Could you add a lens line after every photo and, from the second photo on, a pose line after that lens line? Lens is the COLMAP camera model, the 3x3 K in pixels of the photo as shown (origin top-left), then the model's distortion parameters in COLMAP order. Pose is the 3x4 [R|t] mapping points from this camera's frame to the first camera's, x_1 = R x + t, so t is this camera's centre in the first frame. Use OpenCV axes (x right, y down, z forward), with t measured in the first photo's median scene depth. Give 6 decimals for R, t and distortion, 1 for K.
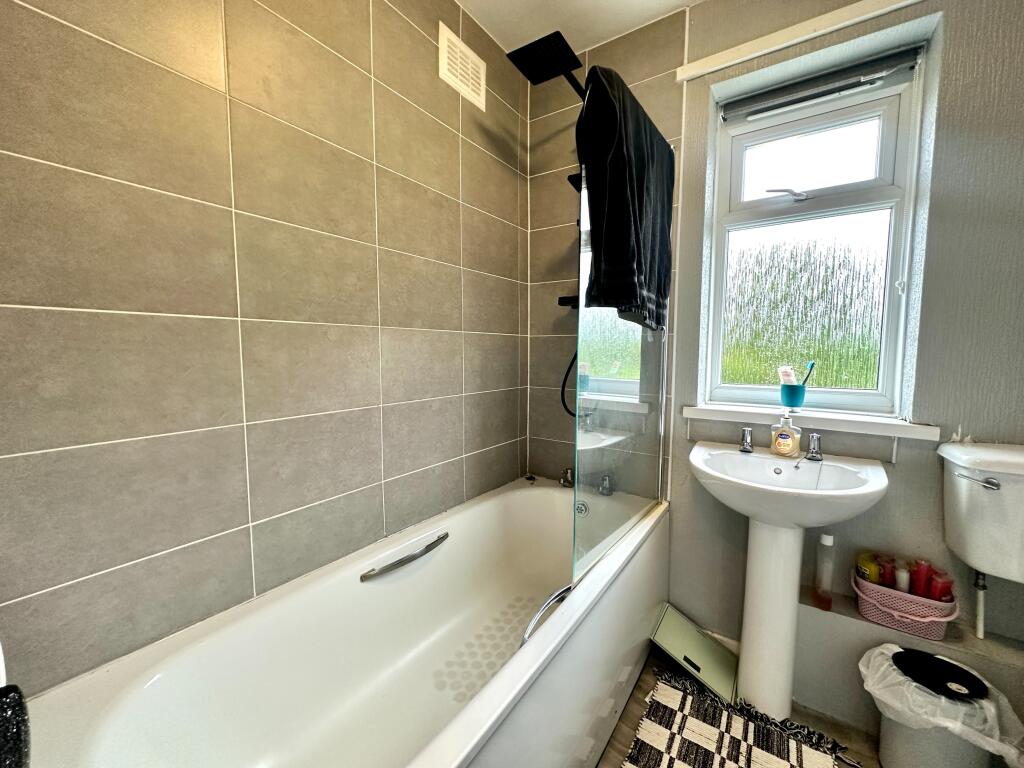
lens RADIAL K [[409.7, 0, 513.6], [0, 409.7, 382.2], [0, 0, 1]] dist [-0.003334, -0.000176]
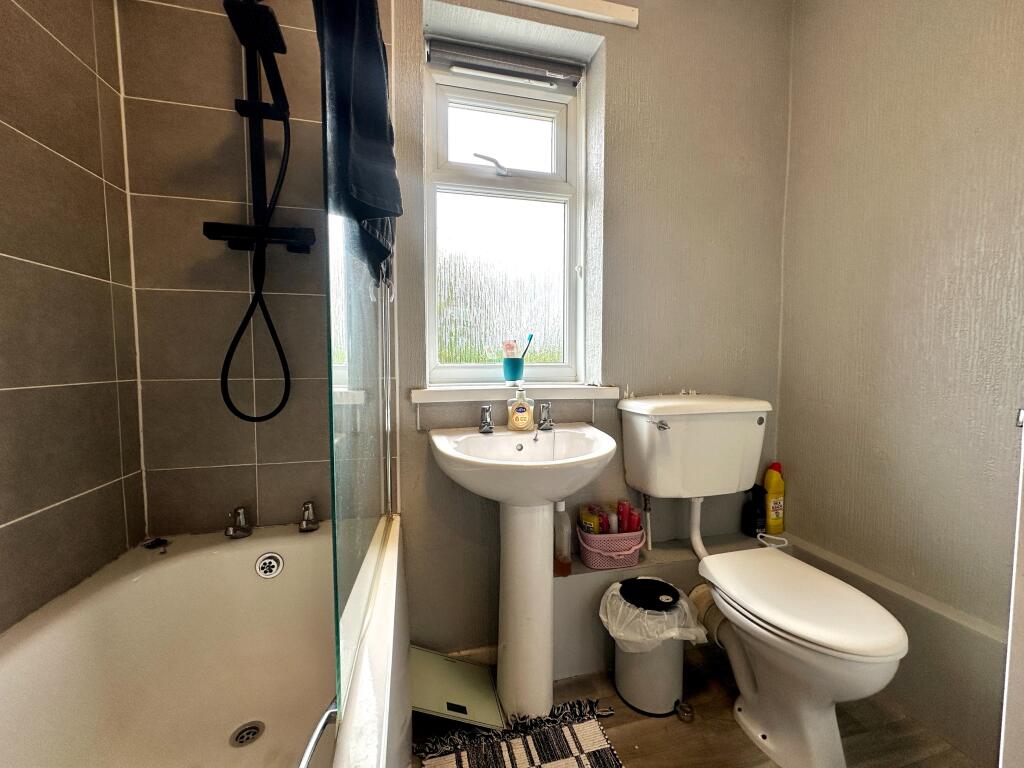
lens RADIAL K [[409.7, 0, 513.6], [0, 409.7, 382.2], [0, 0, 1]] dist [-0.003334, -0.000176]
pose [[0.670865, -0.049045, 0.739956, -0.049077], [0.063626, 0.997938, 0.008460, 0.060218], [-0.738845, 0.041405, 0.672603, 0.377114]]
